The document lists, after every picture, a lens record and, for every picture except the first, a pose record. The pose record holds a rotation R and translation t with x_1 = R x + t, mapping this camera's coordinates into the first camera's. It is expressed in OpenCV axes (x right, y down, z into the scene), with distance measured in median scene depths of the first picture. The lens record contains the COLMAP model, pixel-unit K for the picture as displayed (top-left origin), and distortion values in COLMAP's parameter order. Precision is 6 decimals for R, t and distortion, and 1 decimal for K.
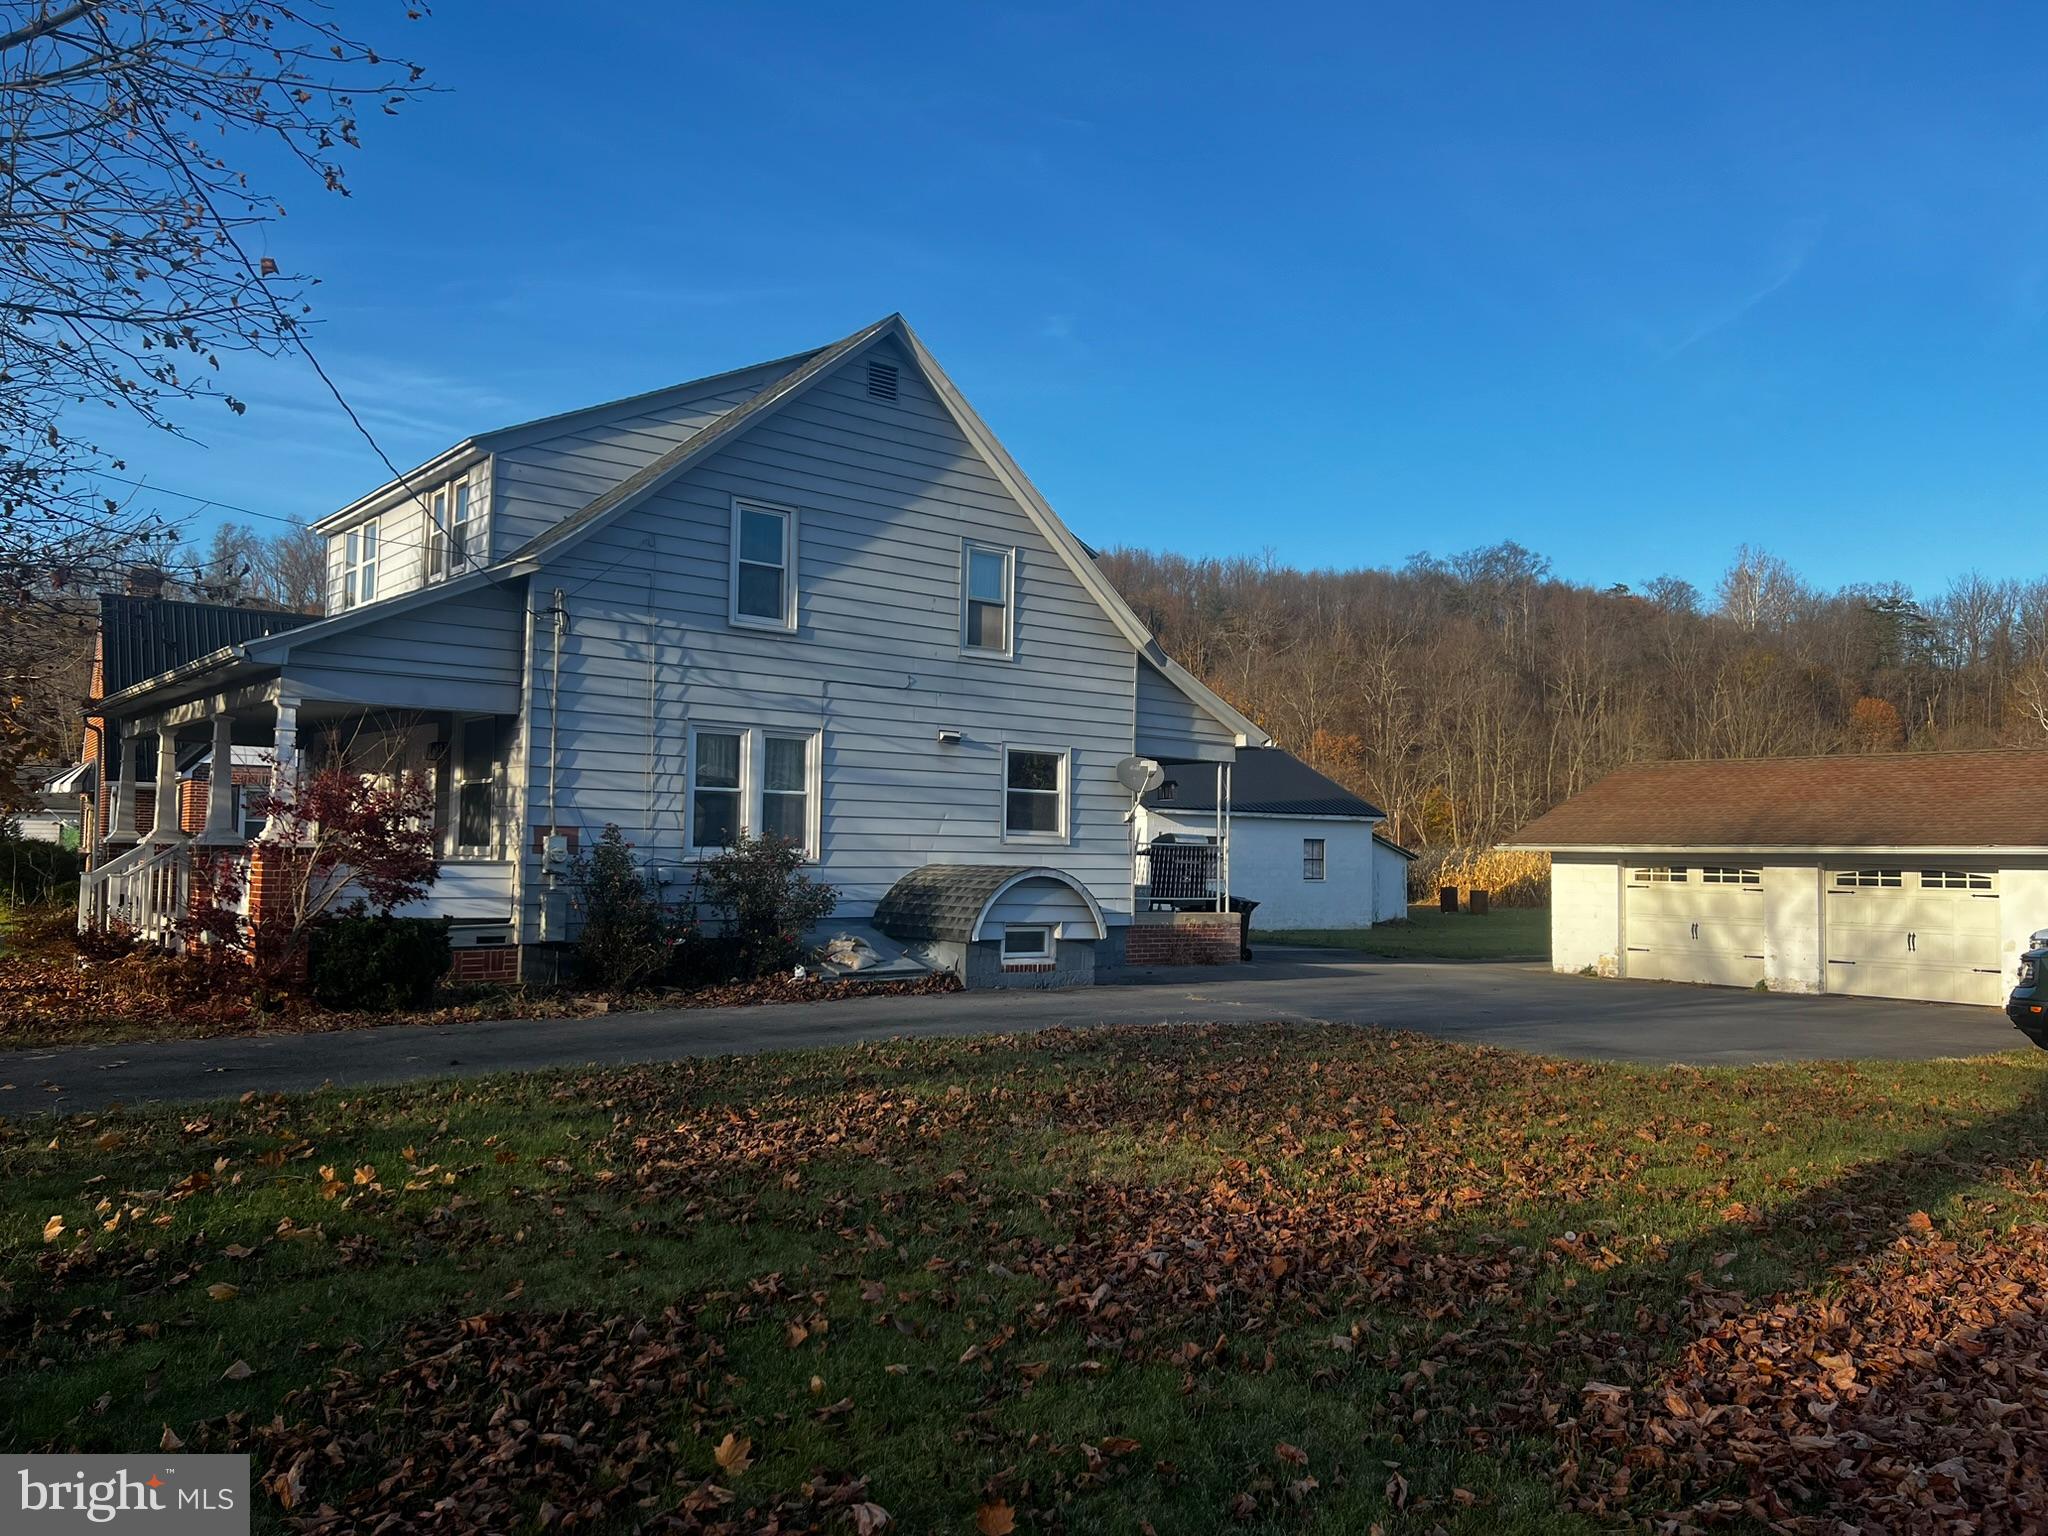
lens RADIAL K [[1548.8, 0, 1023.1], [0, 1548.8, 779.6], [0, 0, 1]] dist [0.057226, -0.052080]
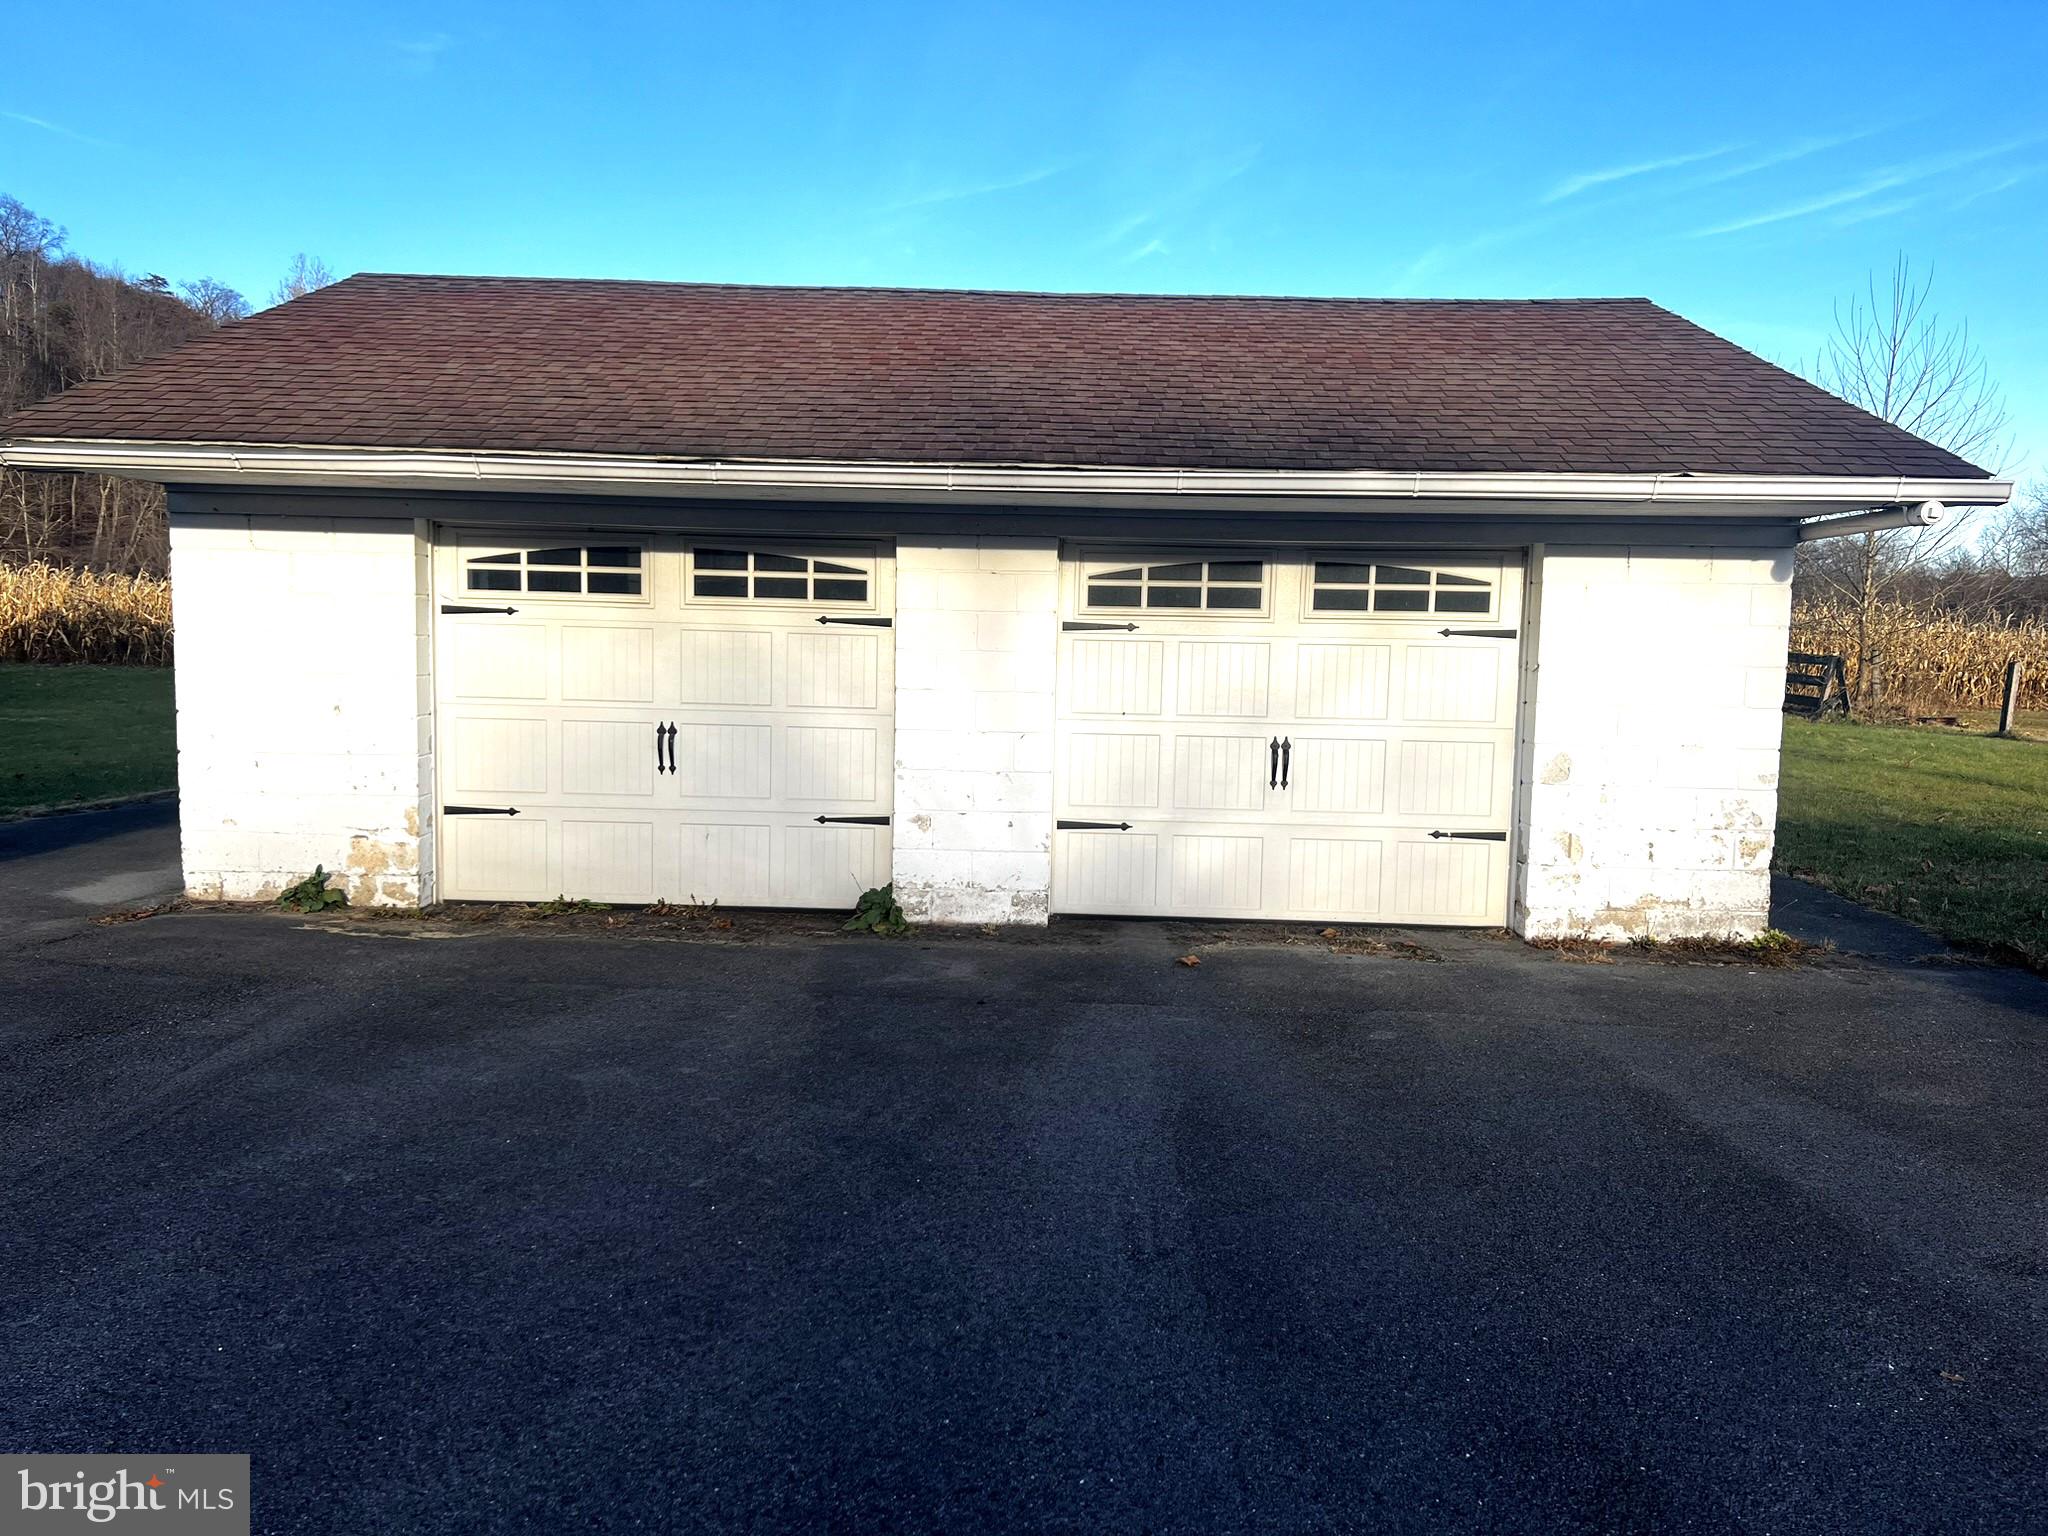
lens RADIAL K [[1548.8, 0, 1022.1], [0, 1548.8, 768.3], [0, 0, 1]] dist [0.057226, -0.052080]
pose [[0.647608, -0.067066, 0.759016, 0.233696], [-0.050977, 0.990074, 0.130977, 0.055384], [-0.760266, -0.123514, 0.637761, 0.740849]]
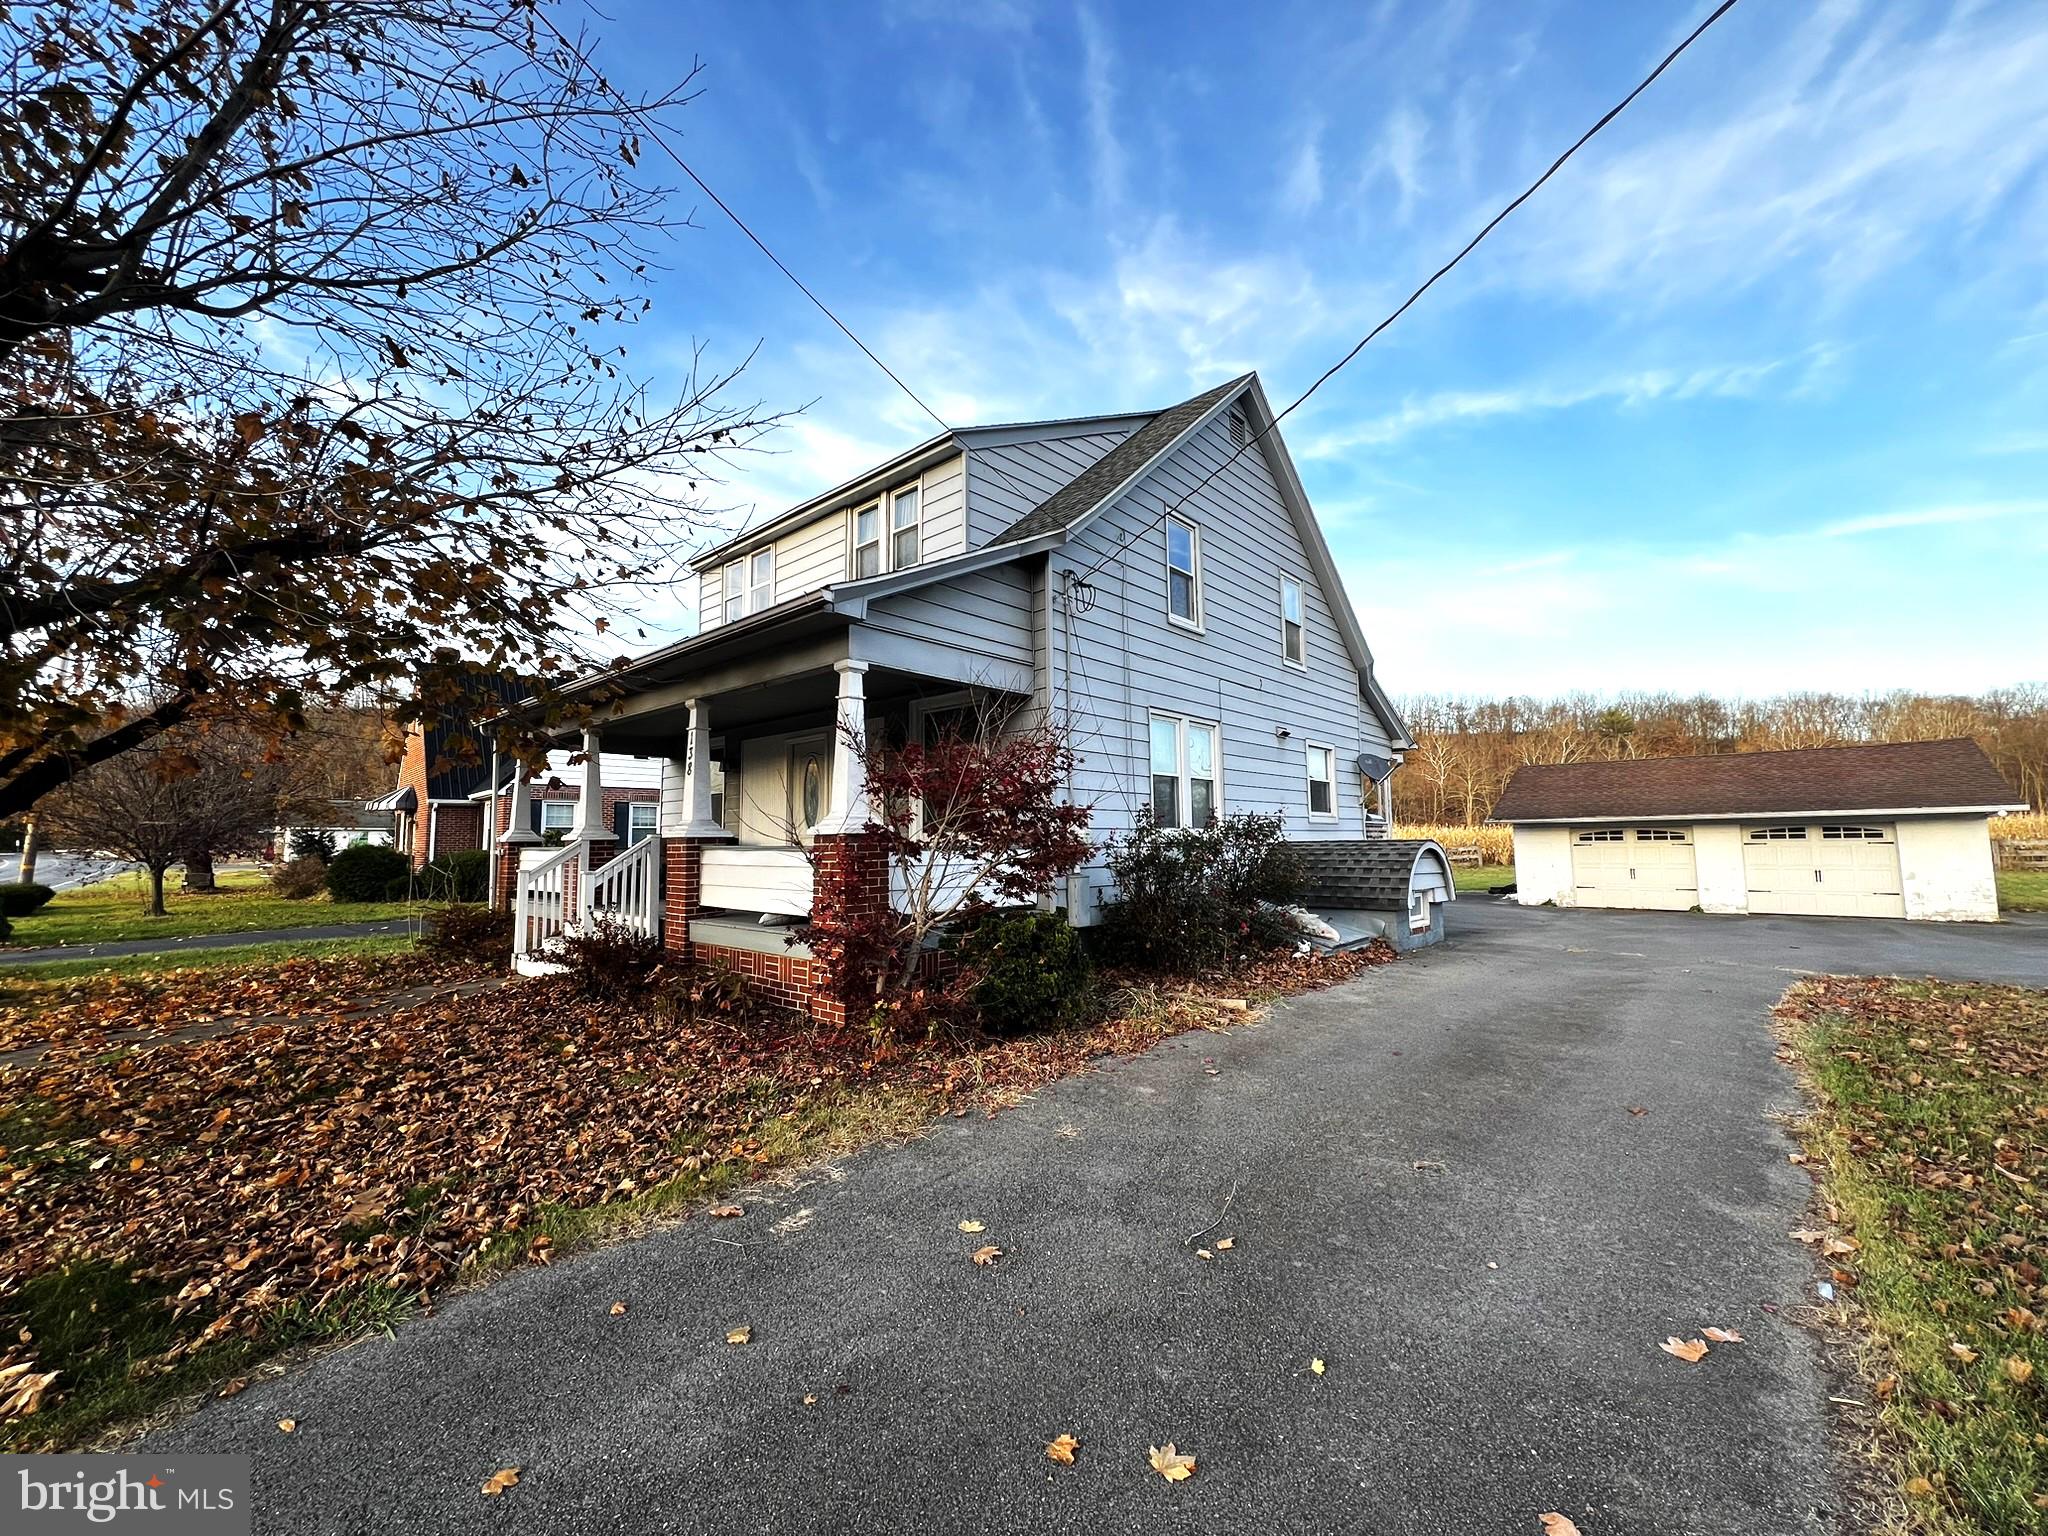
lens RADIAL K [[825.3, 0, 1023.5], [0, 825.3, 760.7], [0, 0, 1]] dist [0.002122, 0.000563]
pose [[0.987750, -0.013092, 0.155493, -0.261156], [0.020508, 0.998723, -0.046180, 0.014727], [-0.154690, 0.048803, 0.986757, 0.312903]]
